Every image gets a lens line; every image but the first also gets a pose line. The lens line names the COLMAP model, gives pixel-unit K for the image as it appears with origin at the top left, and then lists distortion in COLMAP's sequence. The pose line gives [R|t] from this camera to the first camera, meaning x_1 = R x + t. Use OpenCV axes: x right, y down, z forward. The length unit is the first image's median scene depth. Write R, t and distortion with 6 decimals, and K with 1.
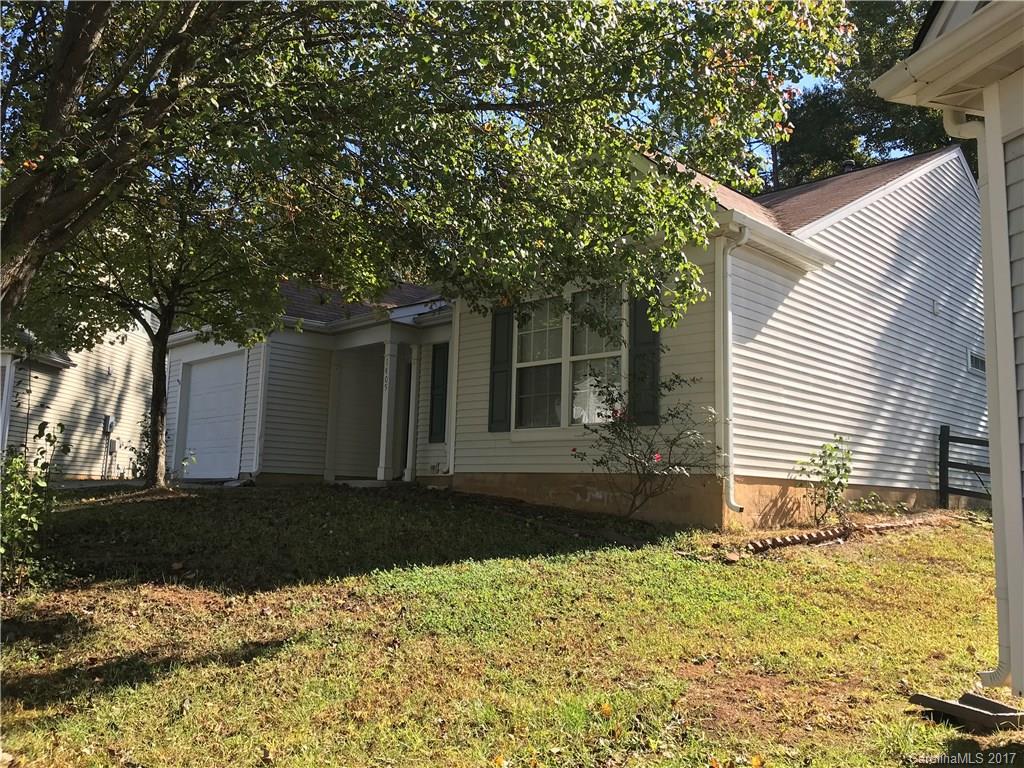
lens RADIAL K [[832.7, 0, 515.0], [0, 832.7, 382.1], [0, 0, 1]] dist [0.030025, -0.043780]
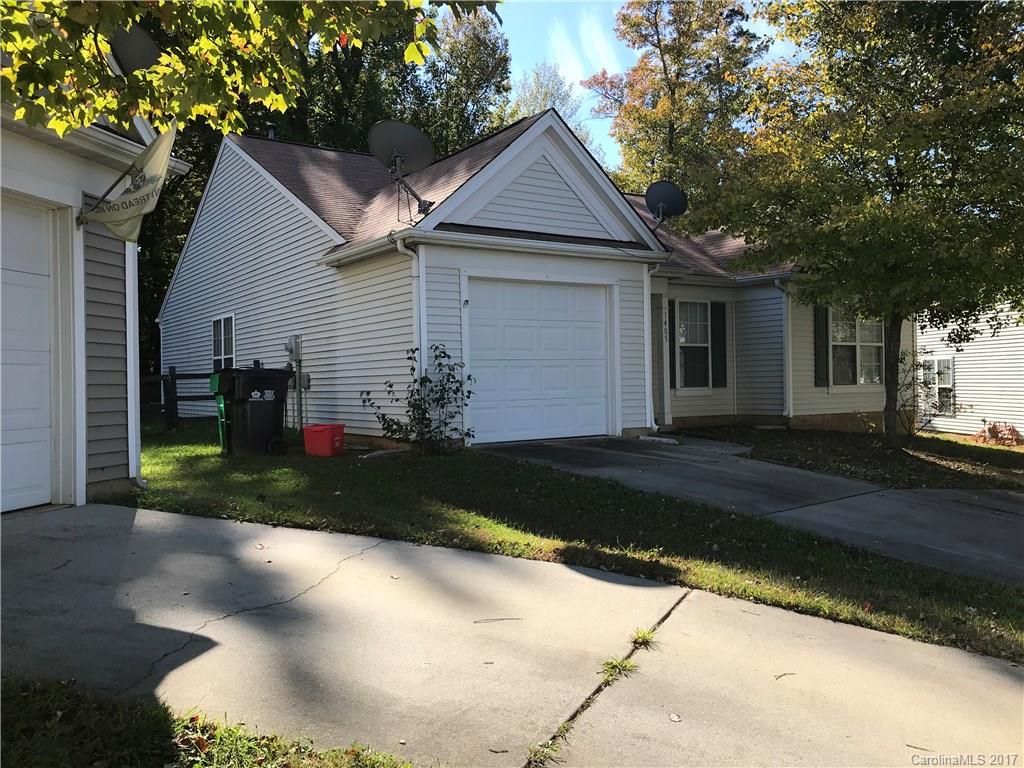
lens RADIAL K [[837.0, 0, 517.8], [0, 837.0, 384.9], [0, 0, 1]] dist [0.012469, -0.009598]
pose [[0.184140, -0.033994, 0.982312, -1.602594], [-0.112262, 0.992134, 0.055378, 0.034956], [-0.976468, -0.120474, 0.178875, 1.274010]]
